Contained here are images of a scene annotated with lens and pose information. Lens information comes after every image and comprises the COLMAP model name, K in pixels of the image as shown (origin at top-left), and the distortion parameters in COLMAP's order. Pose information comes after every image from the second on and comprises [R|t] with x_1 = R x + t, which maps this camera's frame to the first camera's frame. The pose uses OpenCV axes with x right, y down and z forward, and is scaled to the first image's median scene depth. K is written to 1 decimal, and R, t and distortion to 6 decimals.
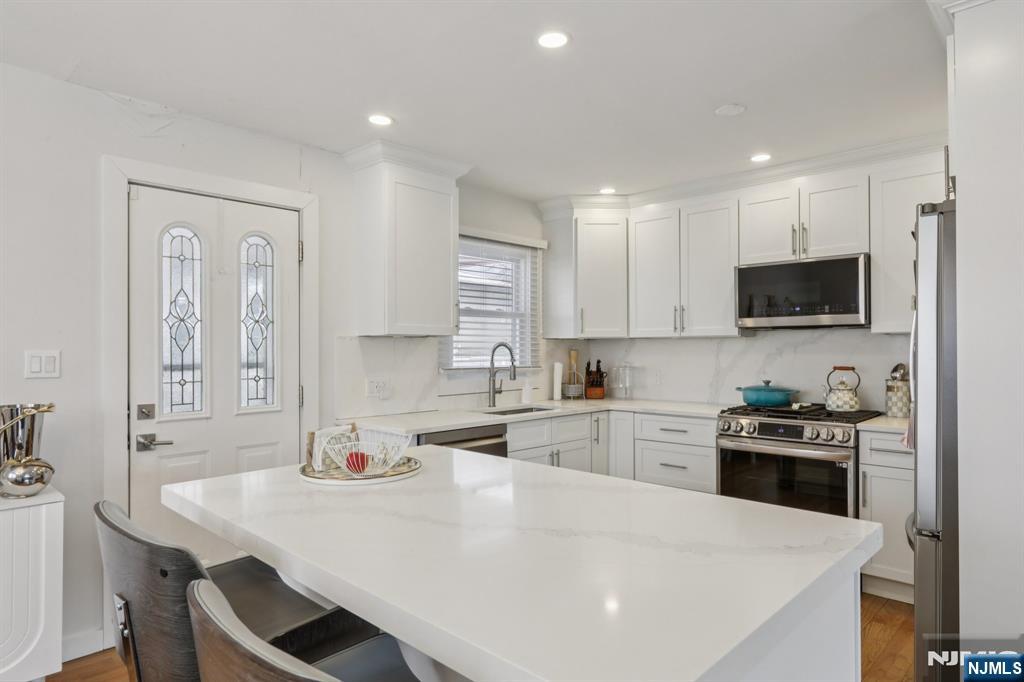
lens RADIAL K [[611.9, 0, 512.1], [0, 611.9, 348.1], [0, 0, 1]] dist [-0.001978, -0.000757]
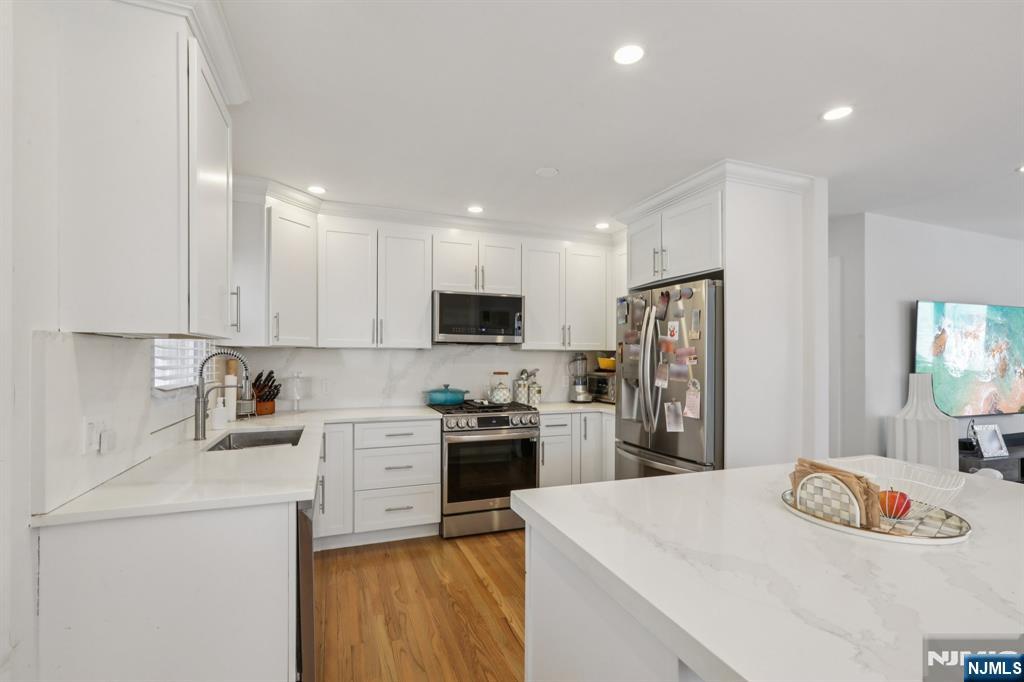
lens RADIAL K [[461.8, 0, 508.7], [0, 461.8, 359.8], [0, 0, 1]] dist [-0.000030, 0.000668]
pose [[0.428475, 0.000771, 0.903553, -0.412568], [-0.006628, 0.999975, 0.002290, -0.000970], [-0.903530, -0.006971, 0.428469, 0.502425]]
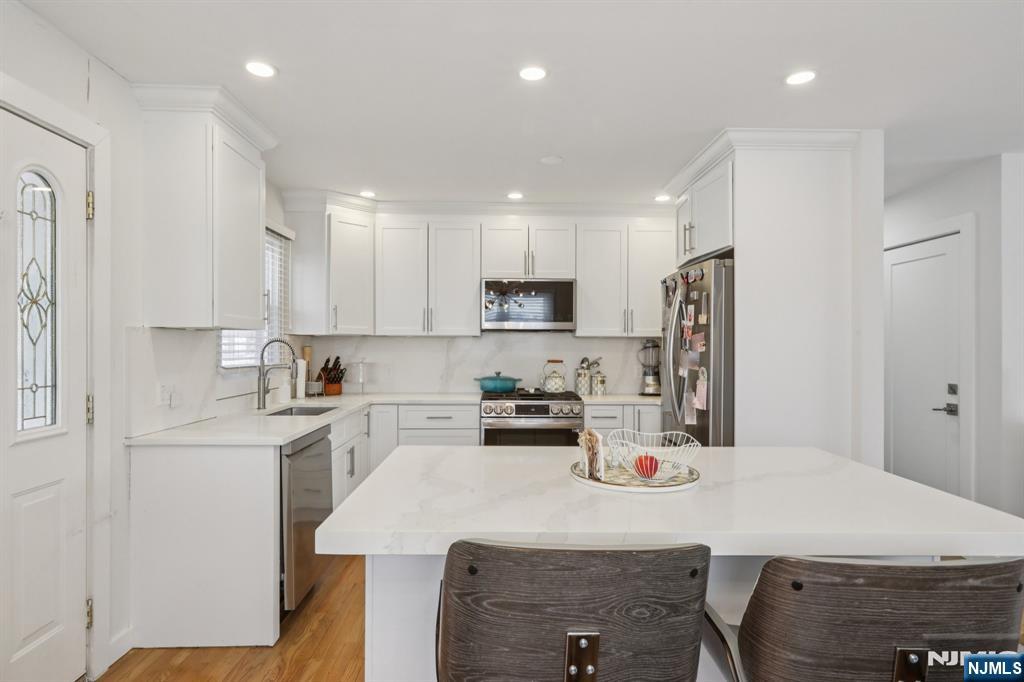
lens RADIAL K [[565.8, 0, 507.7], [0, 565.8, 351.1], [0, 0, 1]] dist [-0.002600, -0.000058]
pose [[0.707331, -0.000132, 0.706882, -0.413123], [-0.007643, 0.999940, 0.007835, 0.001151], [-0.706841, -0.010944, 0.707288, 0.173766]]
